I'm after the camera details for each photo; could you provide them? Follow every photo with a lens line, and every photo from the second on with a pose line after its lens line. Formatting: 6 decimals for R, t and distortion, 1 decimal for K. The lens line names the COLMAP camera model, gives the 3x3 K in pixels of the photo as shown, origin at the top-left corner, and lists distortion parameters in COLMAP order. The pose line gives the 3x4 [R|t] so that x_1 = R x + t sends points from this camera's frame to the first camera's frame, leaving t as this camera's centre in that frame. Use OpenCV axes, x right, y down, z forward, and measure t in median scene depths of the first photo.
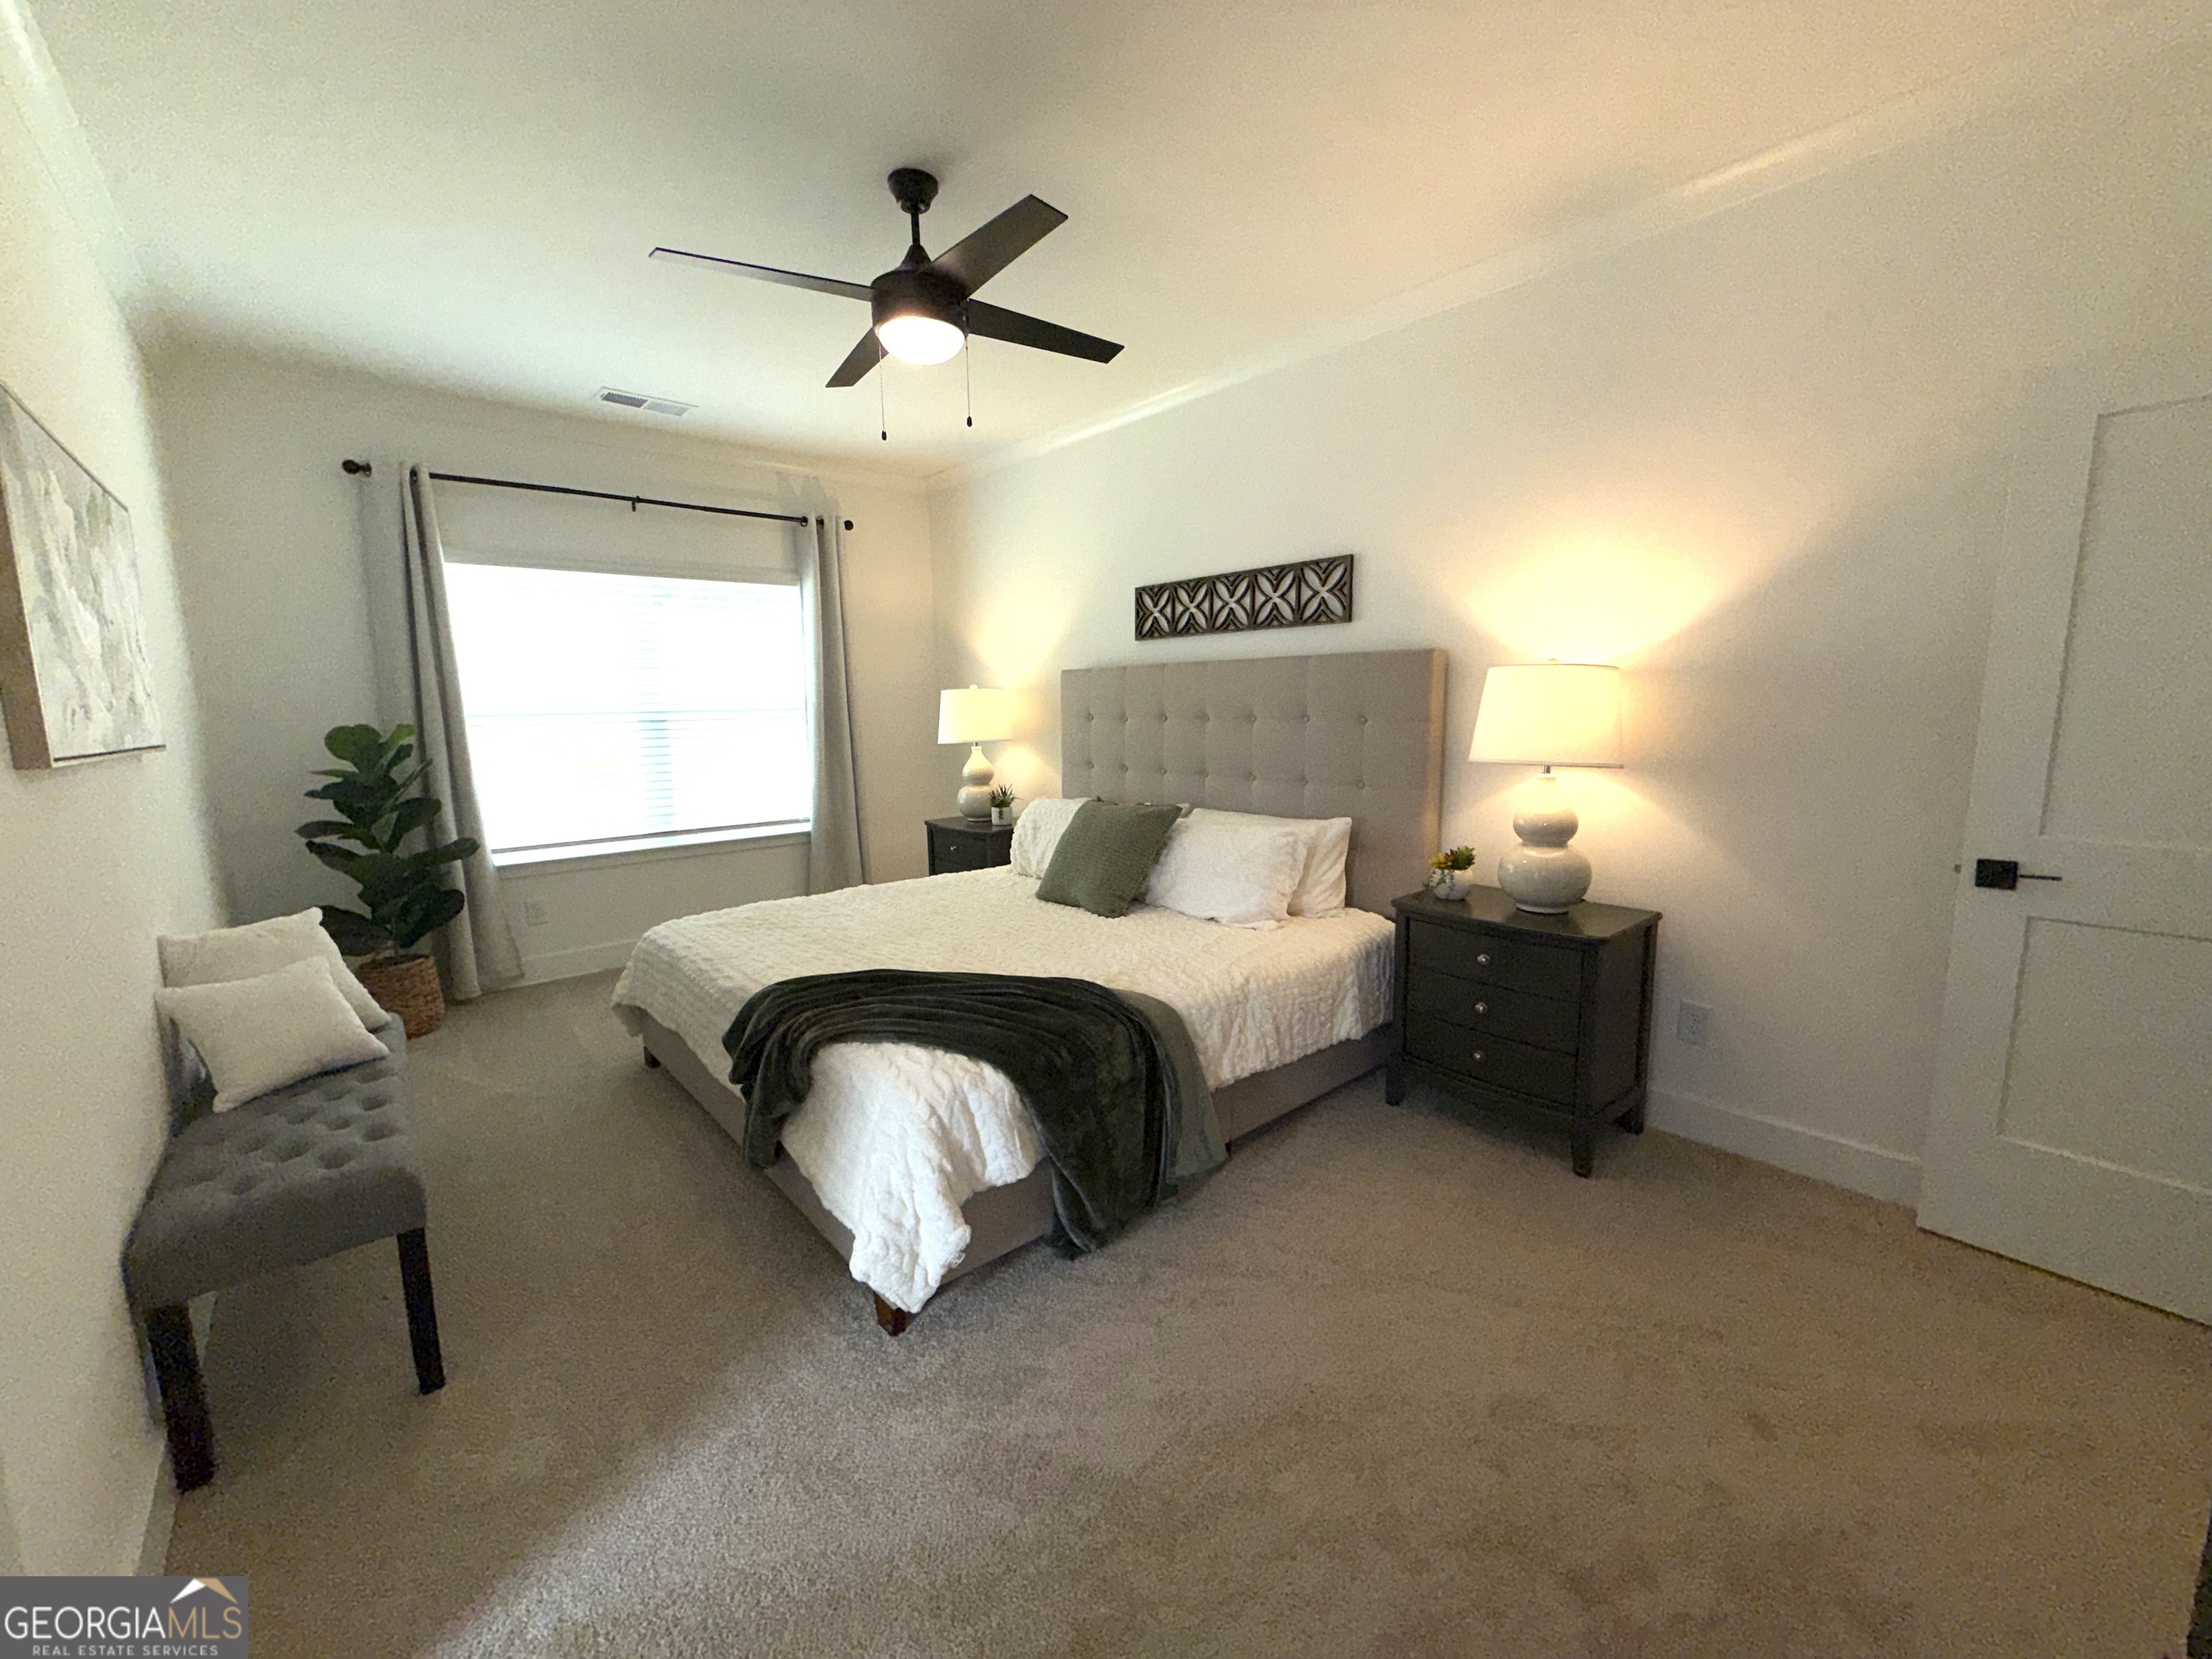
lens RADIAL K [[879.8, 0, 1107.2], [0, 879.8, 827.8], [0, 0, 1]] dist [0.000762, -0.000578]
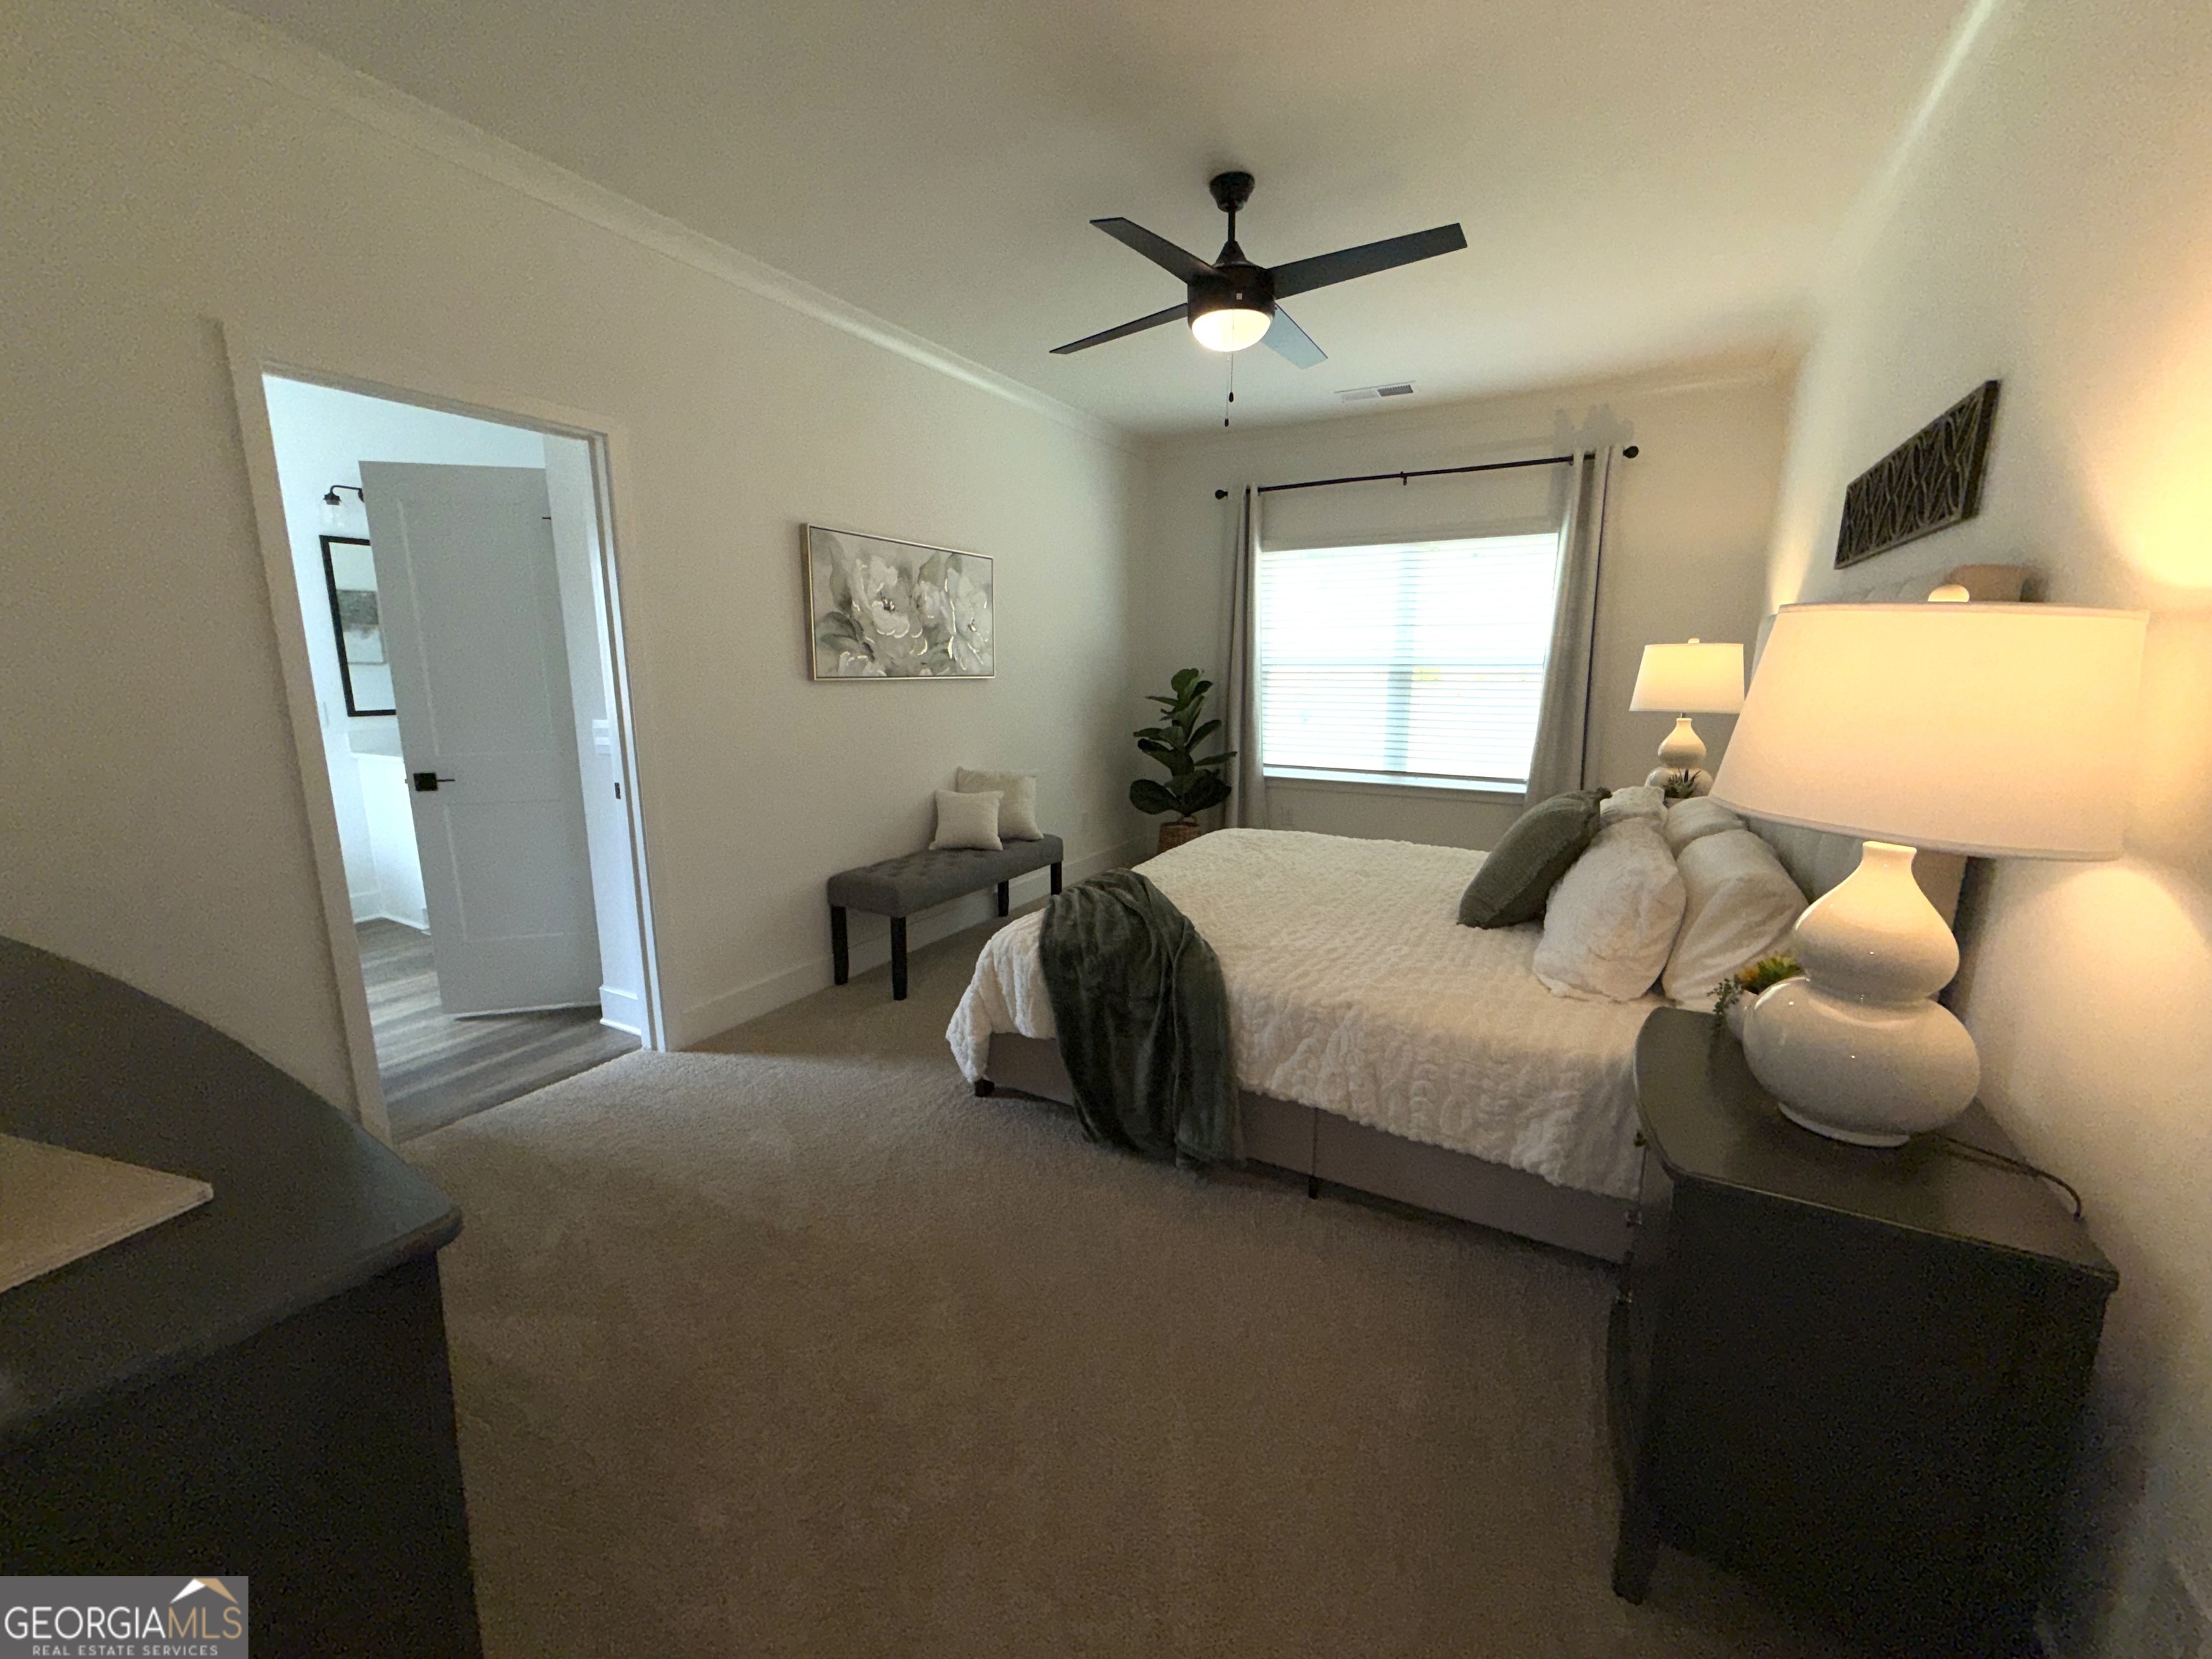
lens RADIAL K [[879.8, 0, 1107.4], [0, 879.8, 827.4], [0, 0, 1]] dist [0.000762, -0.000578]
pose [[0.341476, 0.193414, -0.919775, 0.668587], [-0.142322, 0.977954, 0.152810, -0.069476], [0.929053, 0.078723, 0.361475, 0.393218]]
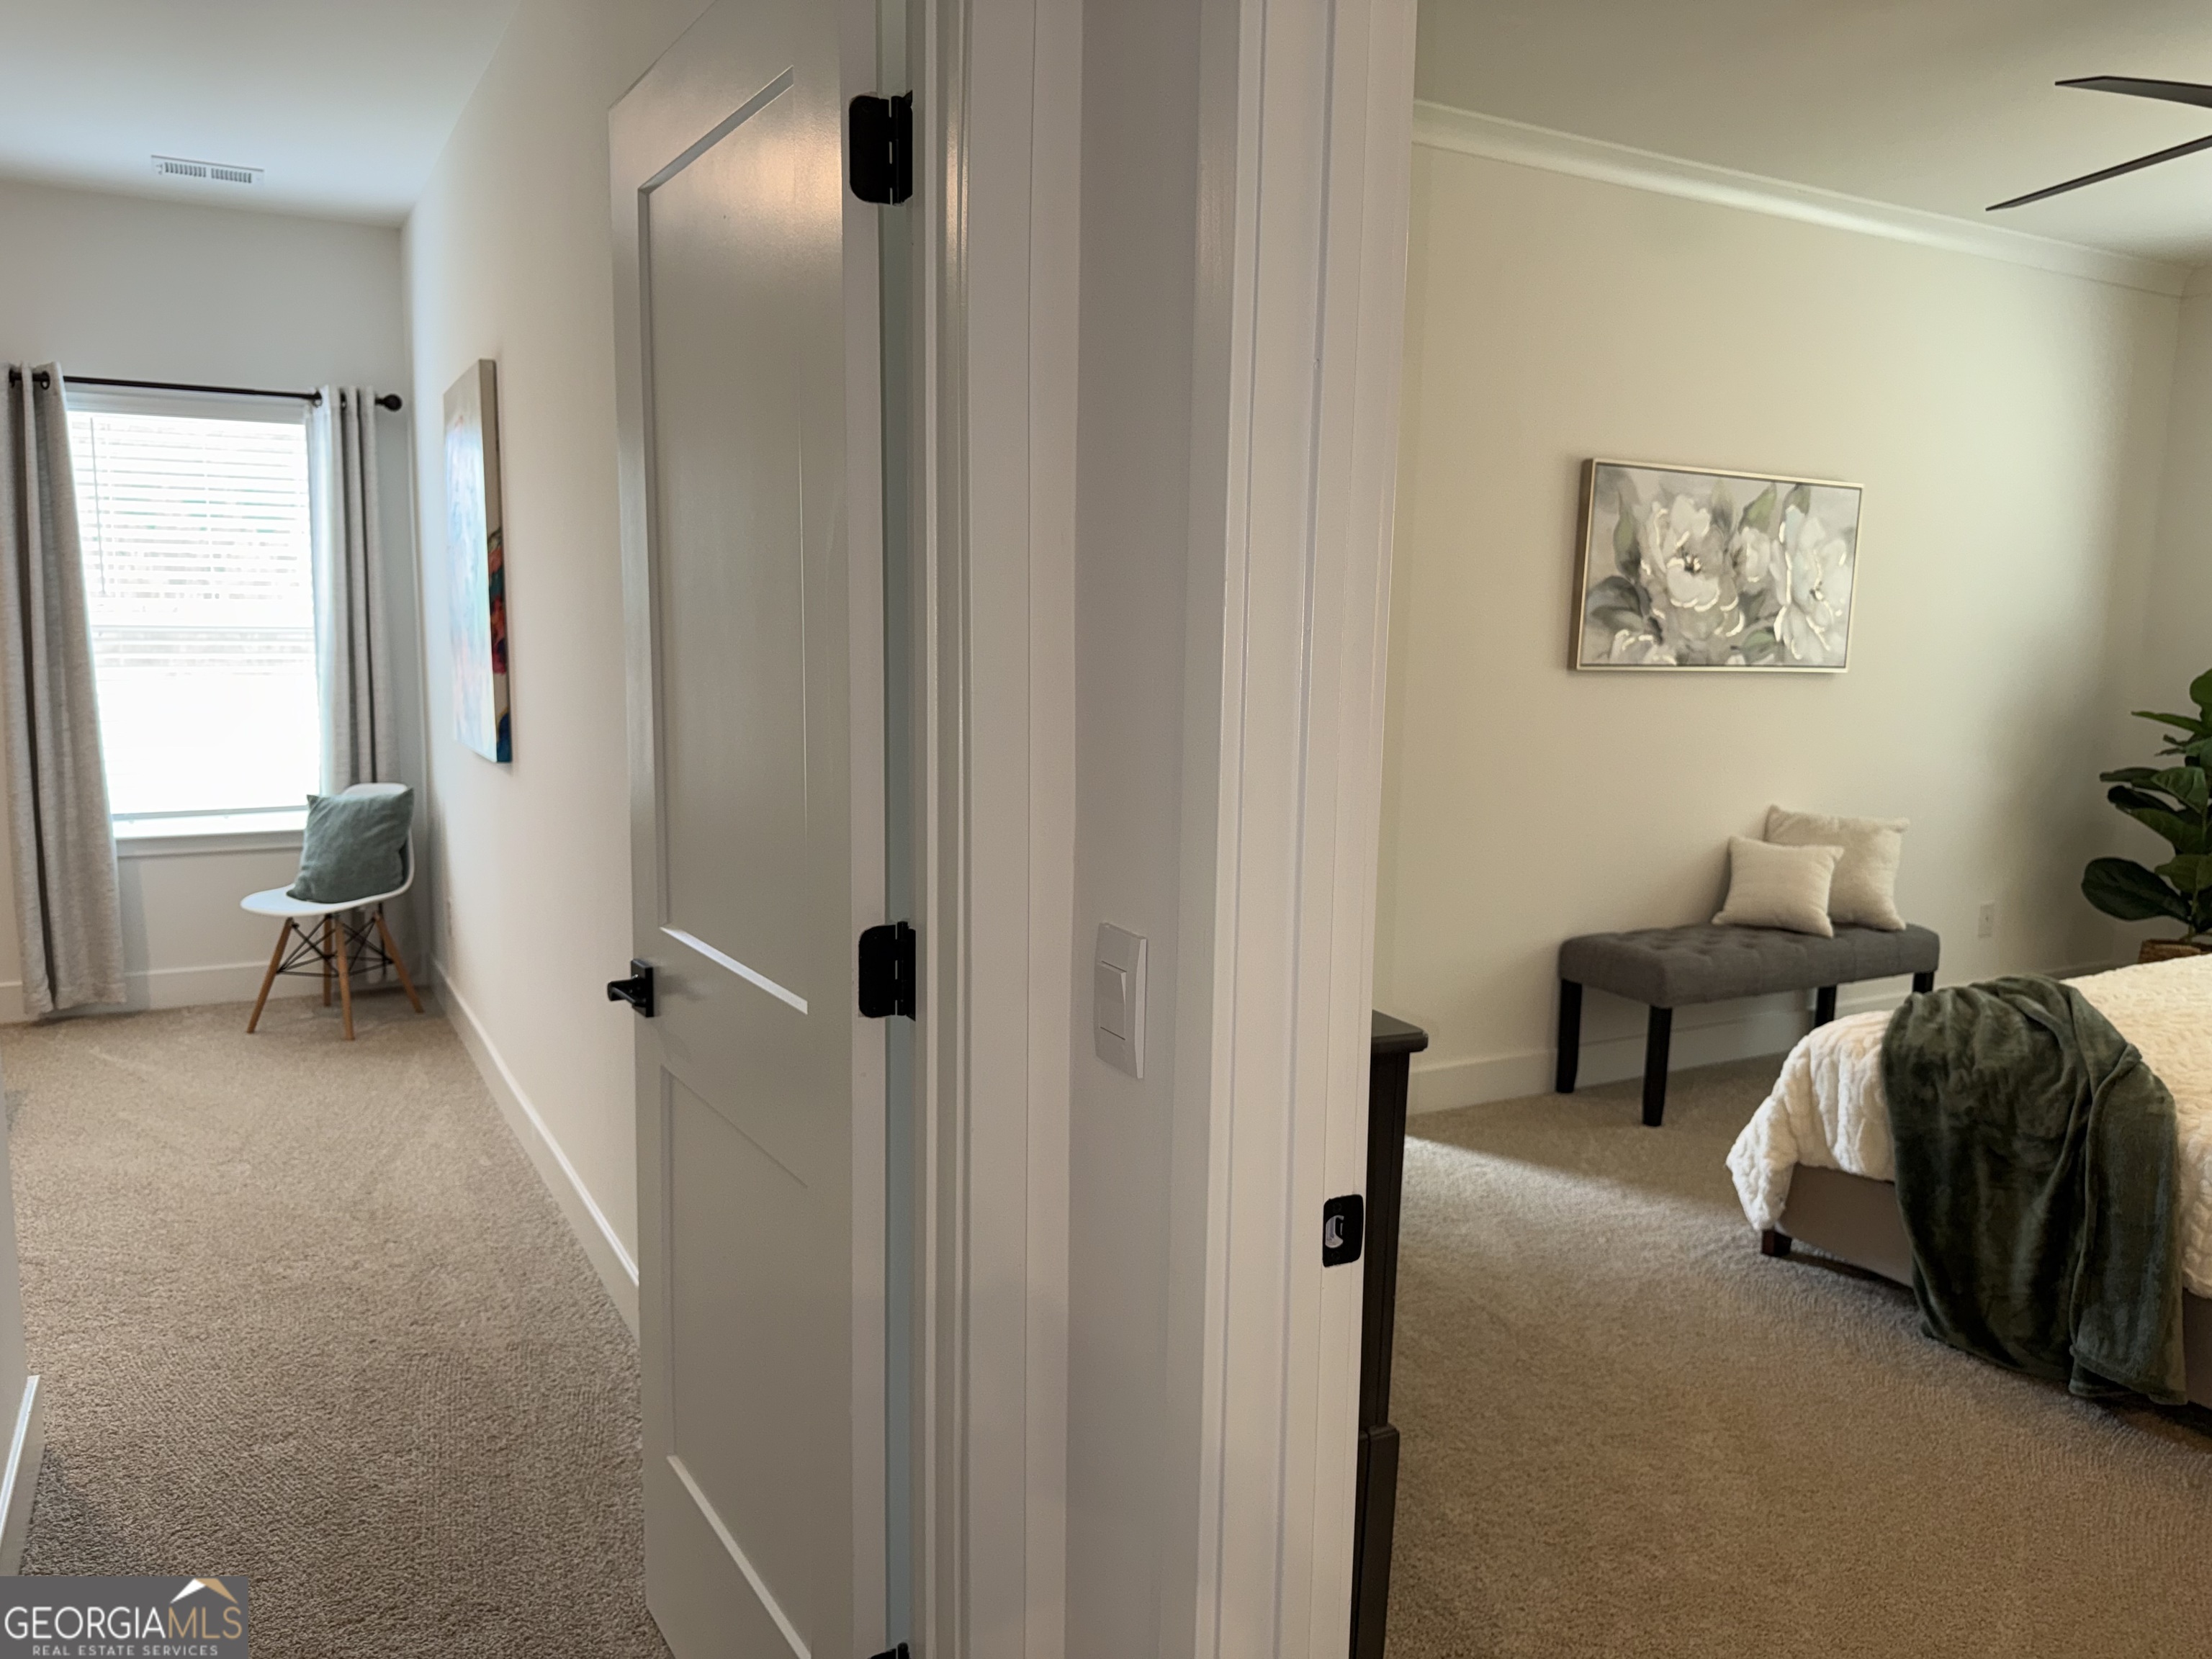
lens RADIAL K [[1562.5, 0, 1107.6], [0, 1562.5, 827.2], [0, 0, 1]] dist [0.026914, -0.035872]
pose [[-0.208477, 0.145612, -0.967127, 1.012352], [-0.156615, 0.971124, 0.179974, -0.079210], [0.965406, 0.188987, -0.179651, 0.300544]]
